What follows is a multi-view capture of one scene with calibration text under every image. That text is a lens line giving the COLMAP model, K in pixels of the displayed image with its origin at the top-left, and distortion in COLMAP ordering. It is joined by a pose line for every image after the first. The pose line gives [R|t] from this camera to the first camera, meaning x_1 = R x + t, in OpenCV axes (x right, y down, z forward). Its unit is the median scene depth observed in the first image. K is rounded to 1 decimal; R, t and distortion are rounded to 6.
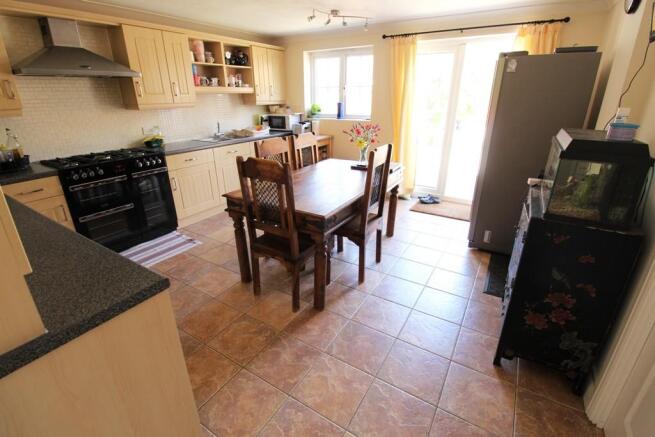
lens RADIAL K [[306.0, 0, 326.6], [0, 306.0, 209.7], [0, 0, 1]] dist [-0.000731, -0.000246]
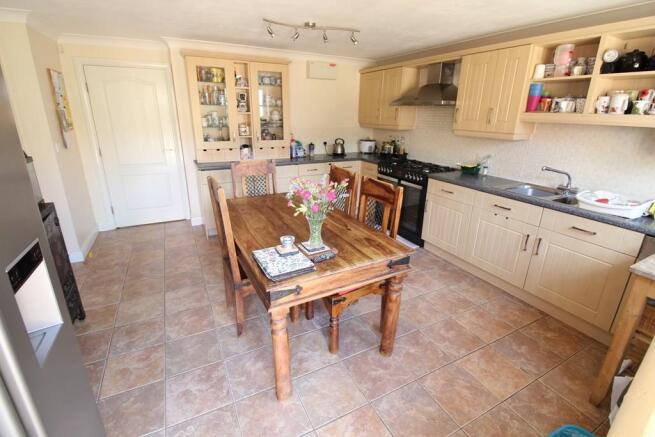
lens RADIAL K [[306.0, 0, 326.6], [0, 306.0, 209.7], [0, 0, 1]] dist [-0.000731, -0.000246]
pose [[-0.516987, 0.256113, -0.816781, 0.460503], [-0.322742, 0.825448, 0.463113, -0.391419], [0.792819, 0.503032, -0.344088, 0.976281]]
